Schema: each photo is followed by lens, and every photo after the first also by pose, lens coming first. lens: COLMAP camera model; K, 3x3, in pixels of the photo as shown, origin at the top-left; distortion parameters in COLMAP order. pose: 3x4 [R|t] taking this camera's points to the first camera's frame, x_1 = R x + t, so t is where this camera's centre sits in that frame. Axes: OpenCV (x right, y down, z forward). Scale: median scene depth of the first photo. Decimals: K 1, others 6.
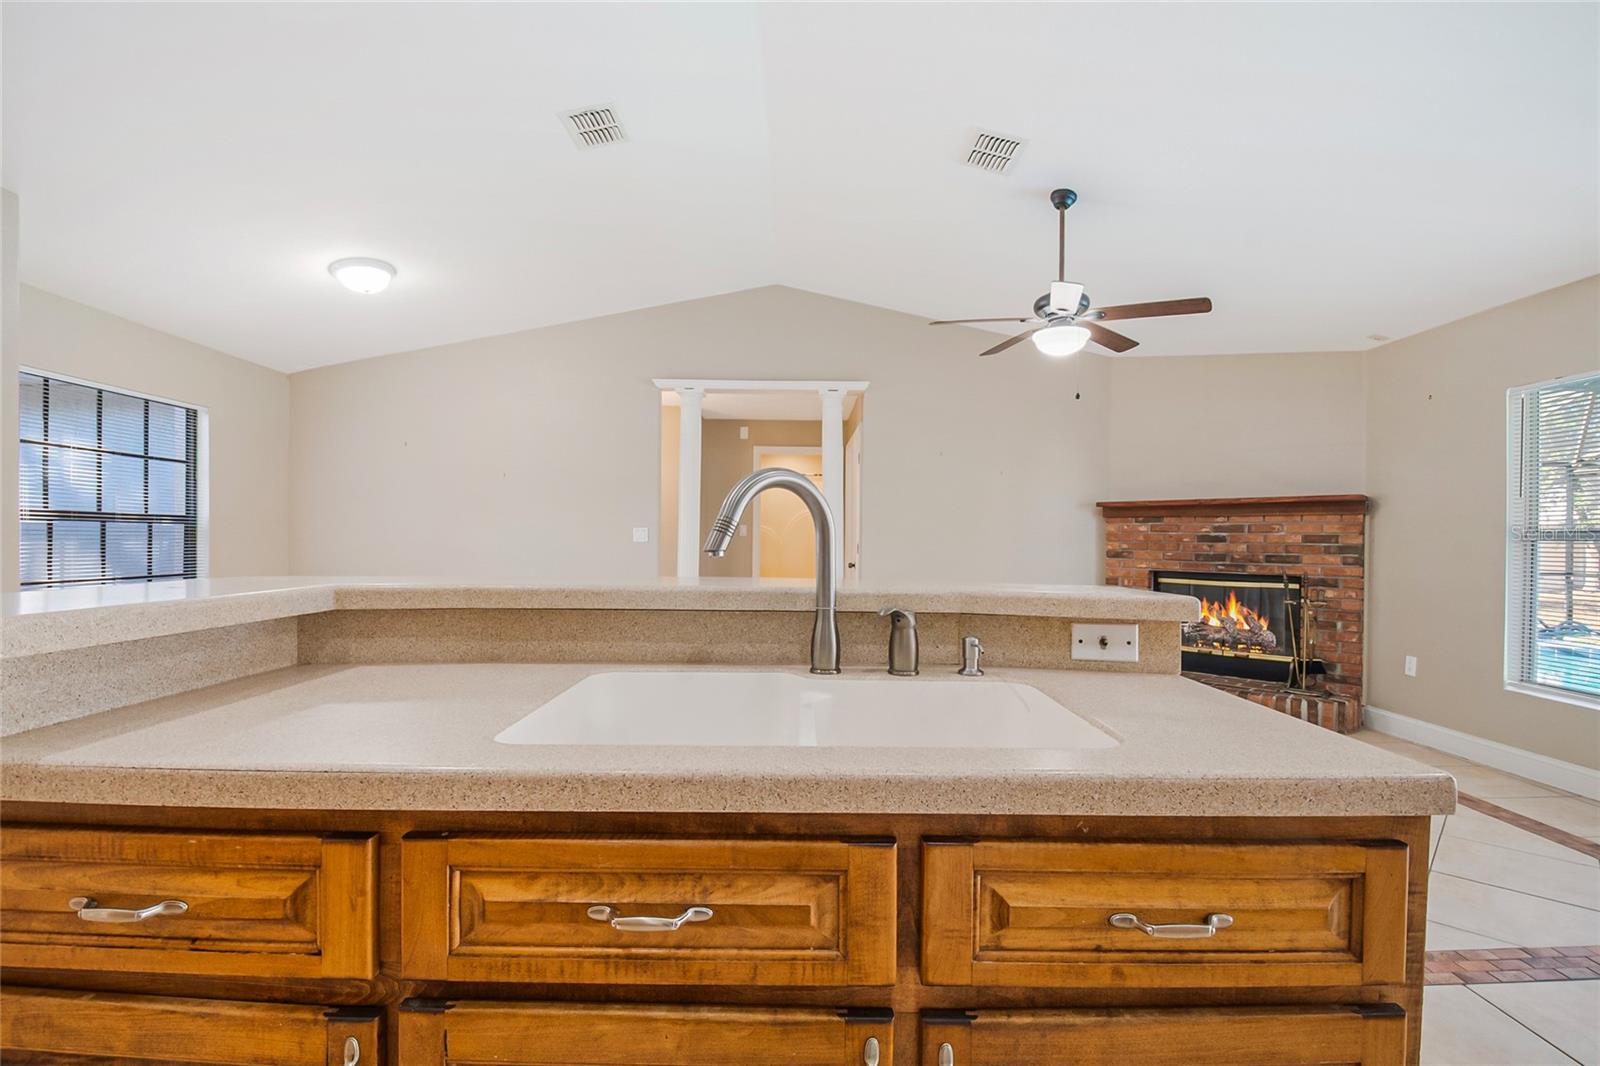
lens RADIAL K [[699.8, 0, 810.7], [0, 699.8, 545.2], [0, 0, 1]] dist [0.011999, -0.015180]
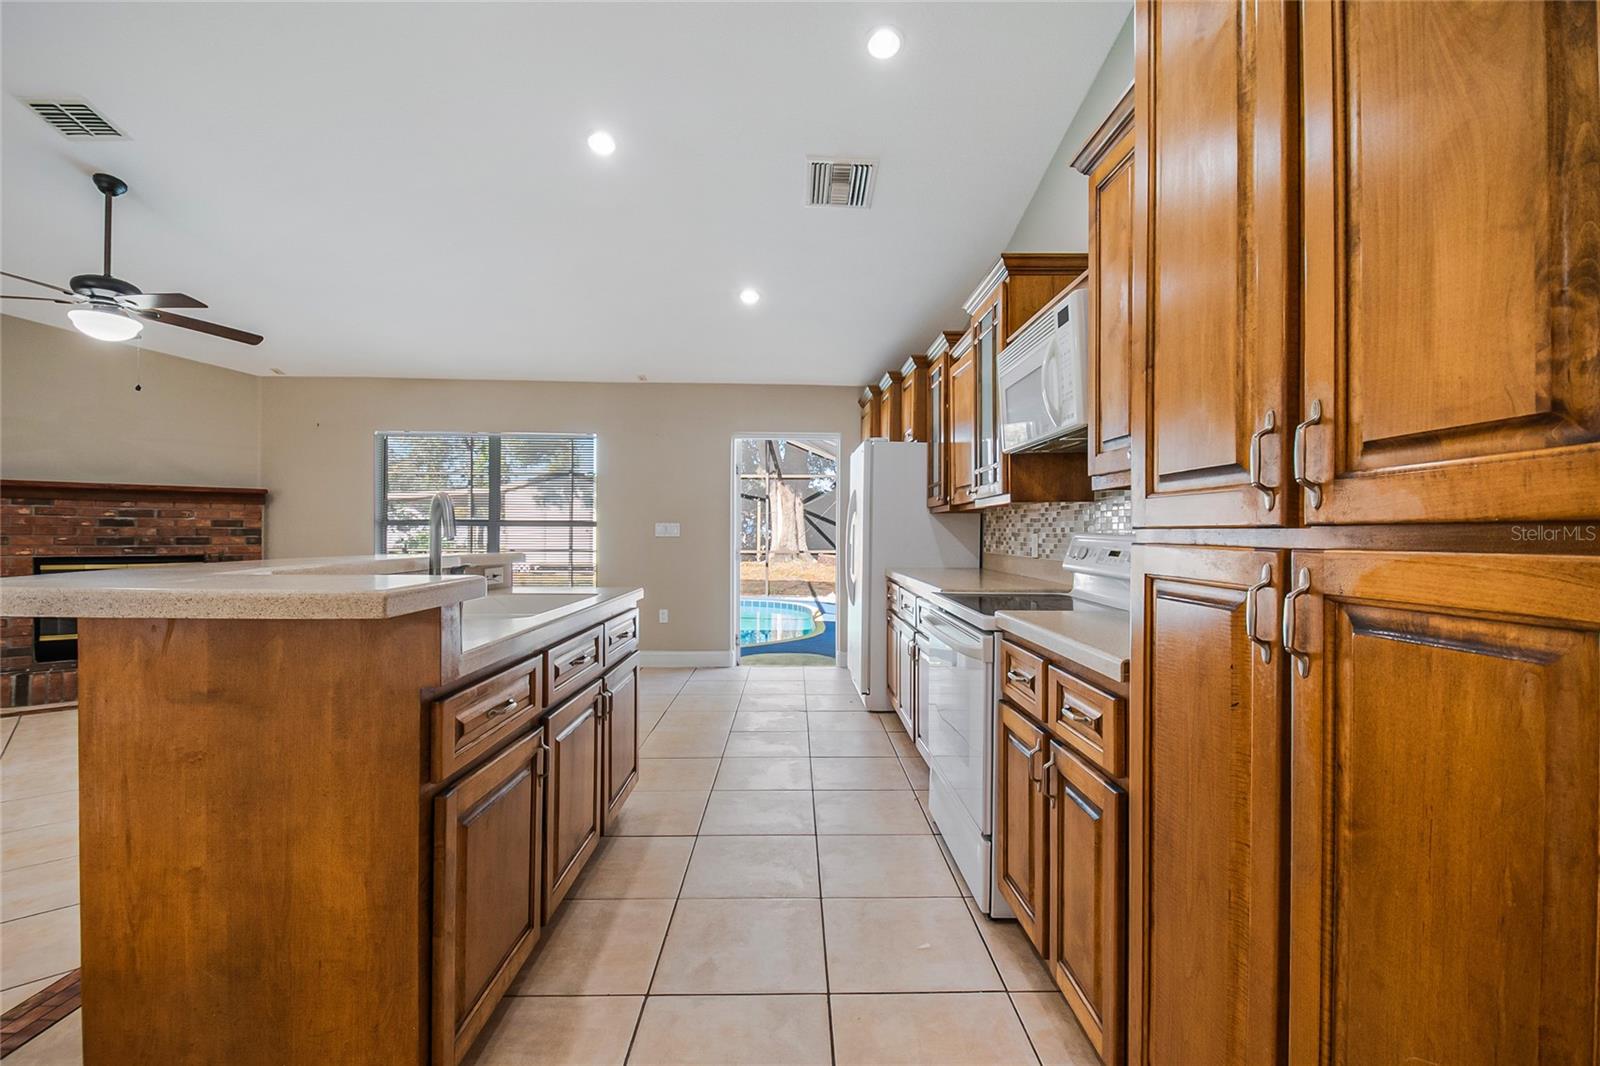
lens RADIAL K [[699.8, 0, 810.5], [0, 699.8, 528.7], [0, 0, 1]] dist [0.011999, -0.015180]
pose [[-0.012509, -0.007552, 0.999893, -0.481209], [0.001525, 0.999970, 0.007572, -0.007335], [-0.999921, 0.001620, -0.012497, 0.009776]]
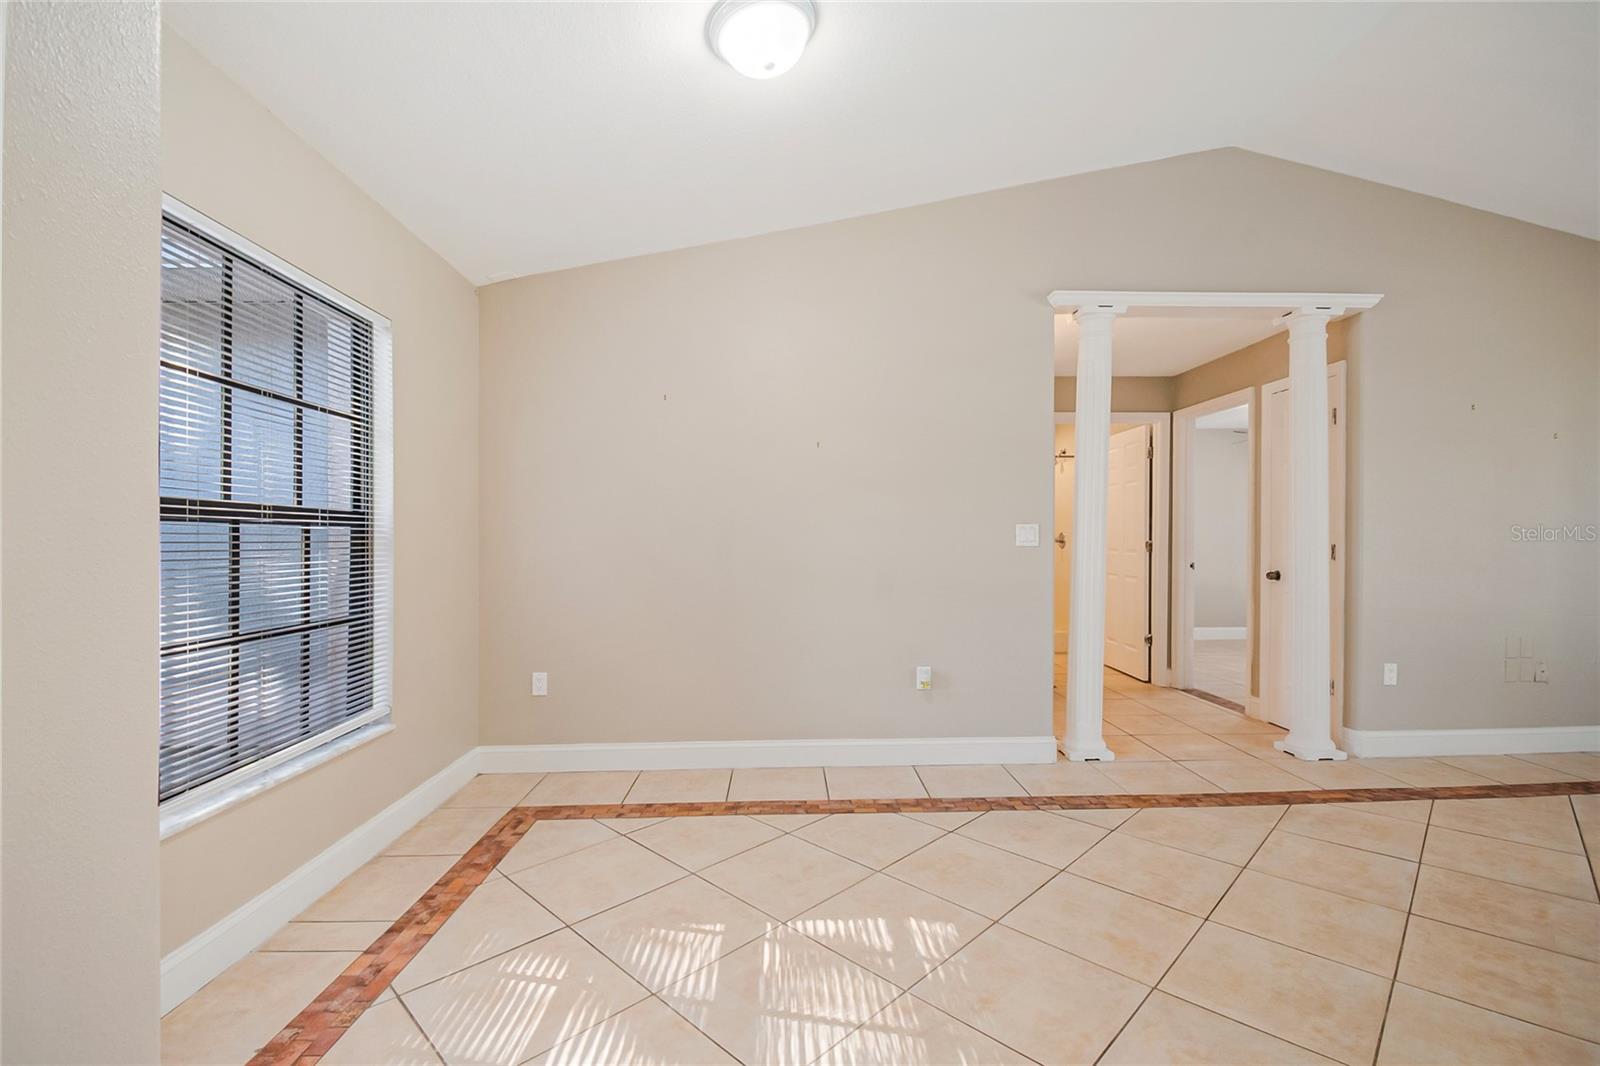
lens RADIAL K [[699.8, 0, 811.6], [0, 699.8, 546.1], [0, 0, 1]] dist [0.011999, -0.015180]
pose [[0.999558, -0.013025, 0.026707, -0.540063], [0.012878, 0.999901, 0.005644, -0.012650], [-0.026778, -0.005297, 0.999627, 0.426593]]
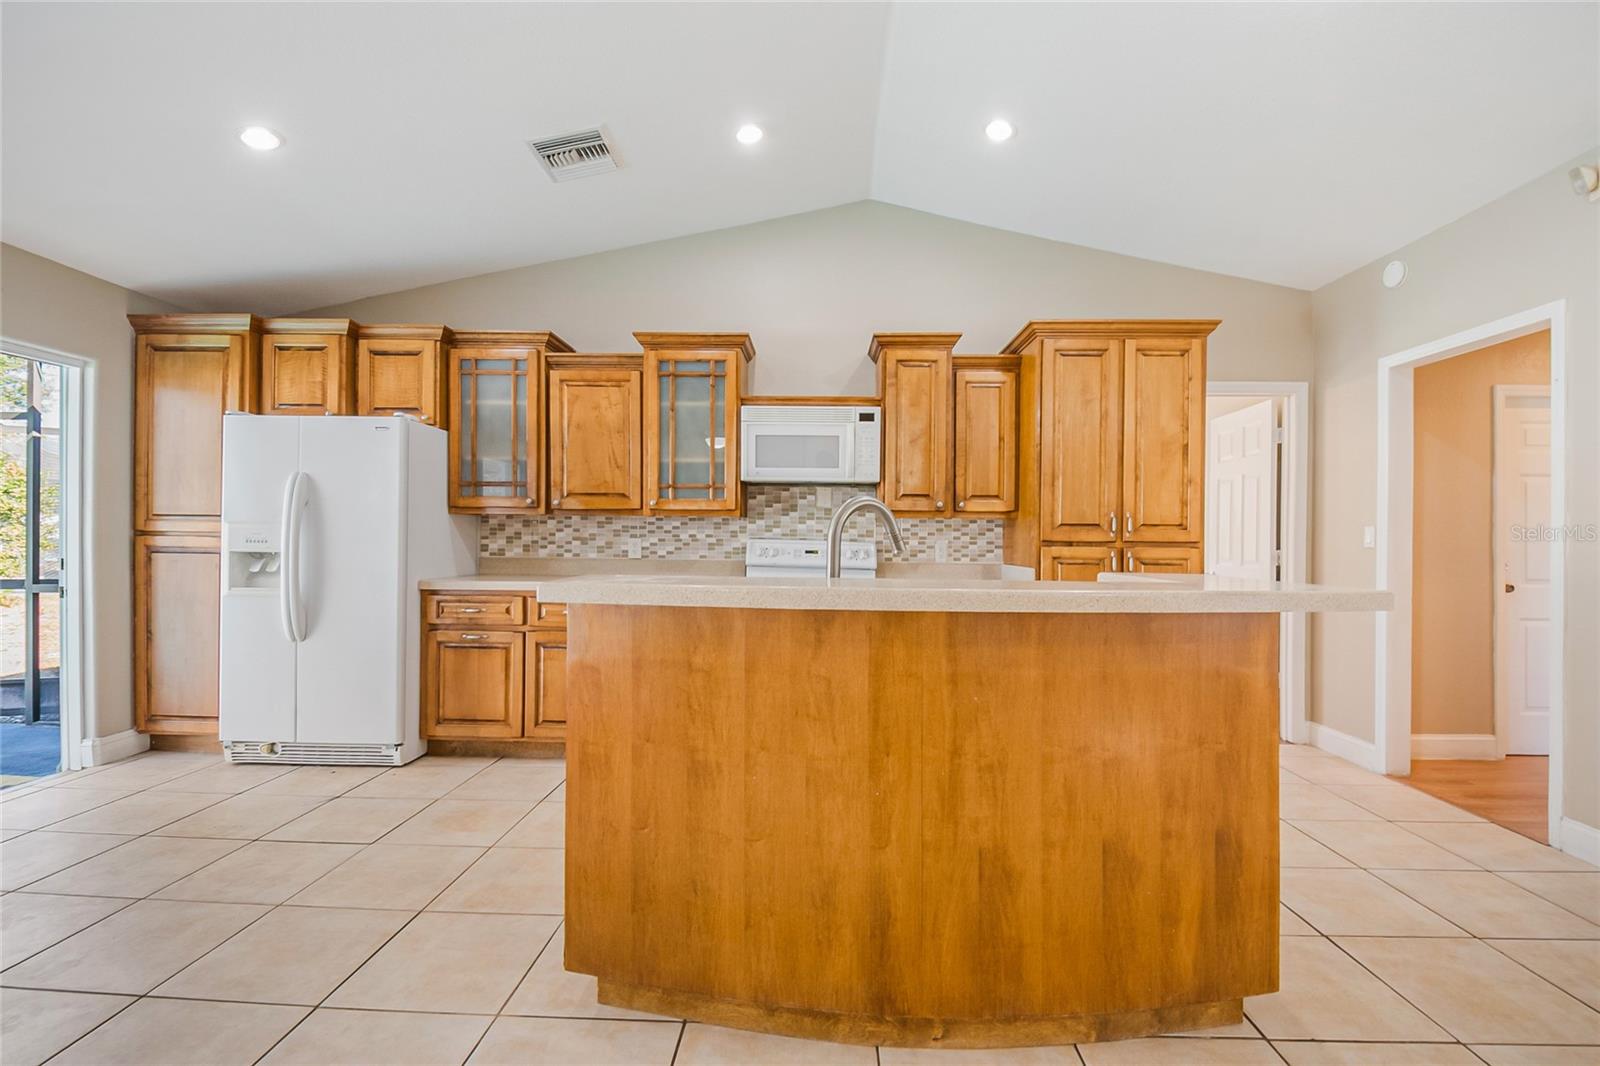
lens RADIAL K [[699.8, 0, 808.1], [0, 699.8, 539.0], [0, 0, 1]] dist [0.011999, -0.015180]
pose [[-0.999014, -0.022738, 0.038129, 0.009630], [-0.022503, 0.999725, 0.006574, -0.006004], [-0.038268, 0.005710, -0.999251, 0.640472]]
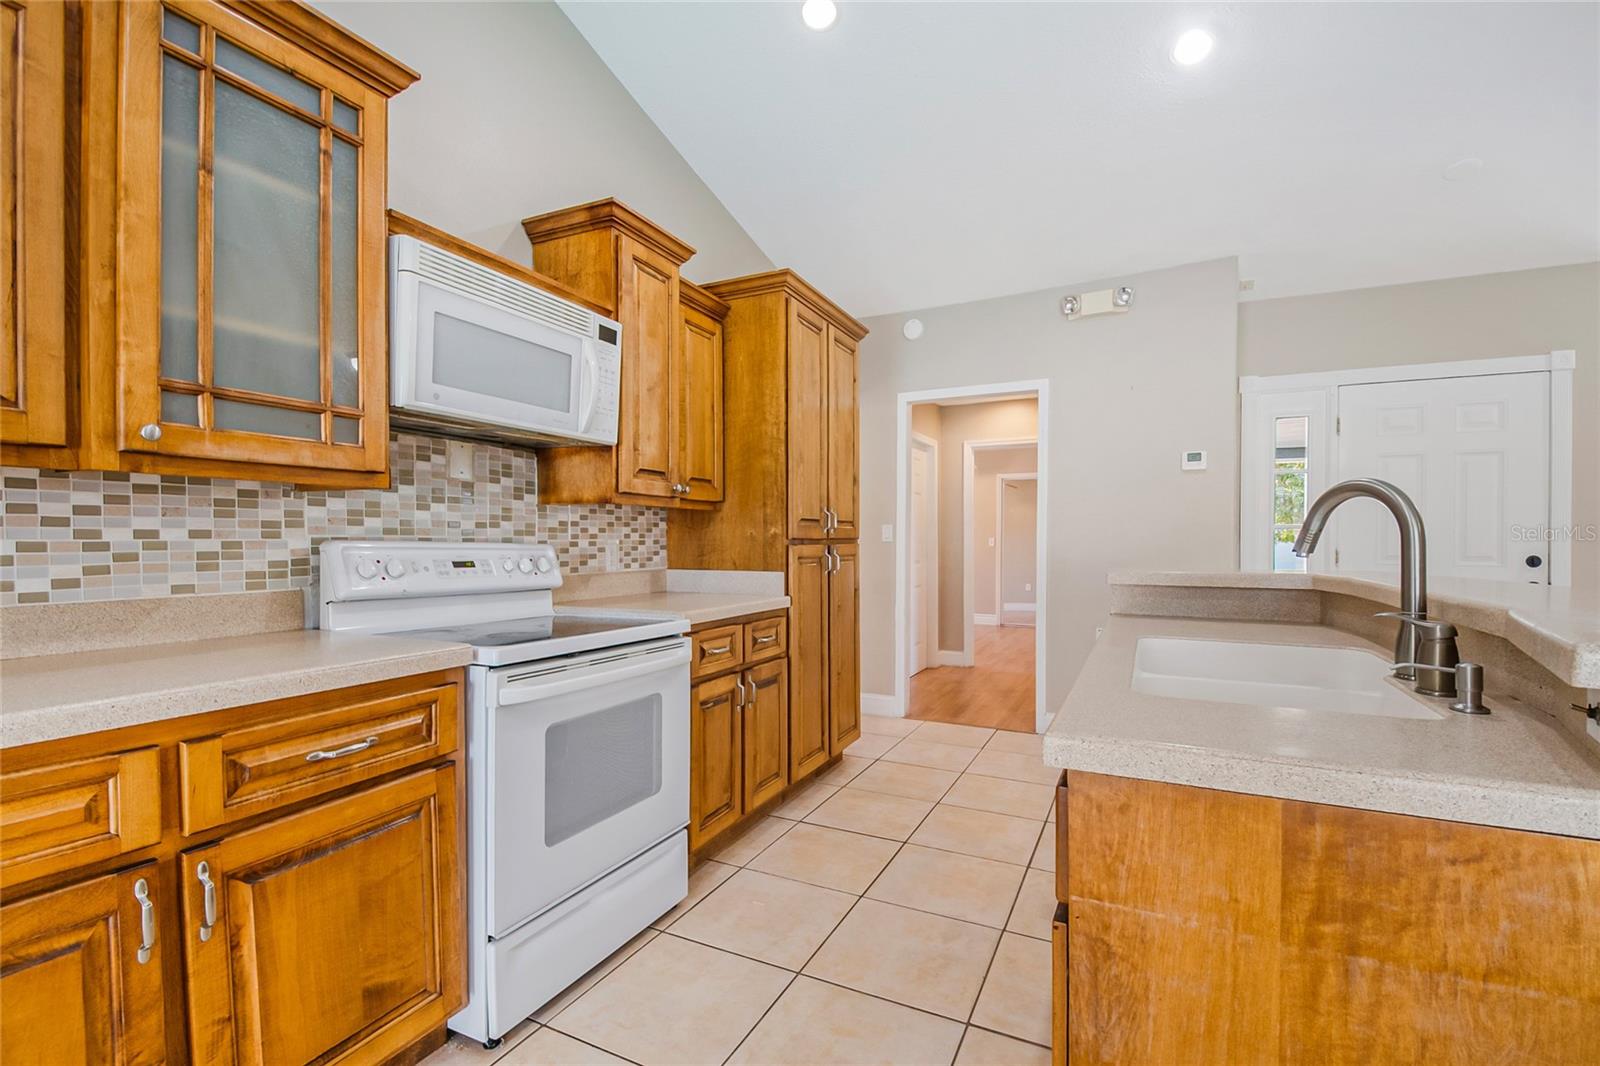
lens RADIAL K [[699.8, 0, 808.2], [0, 699.8, 549.8], [0, 0, 1]] dist [0.011999, -0.015180]
pose [[-0.454712, 0.000823, -0.890638, 0.339604], [-0.012683, 0.999892, 0.007399, 0.000282], [0.890548, 0.014660, -0.454653, 0.179497]]
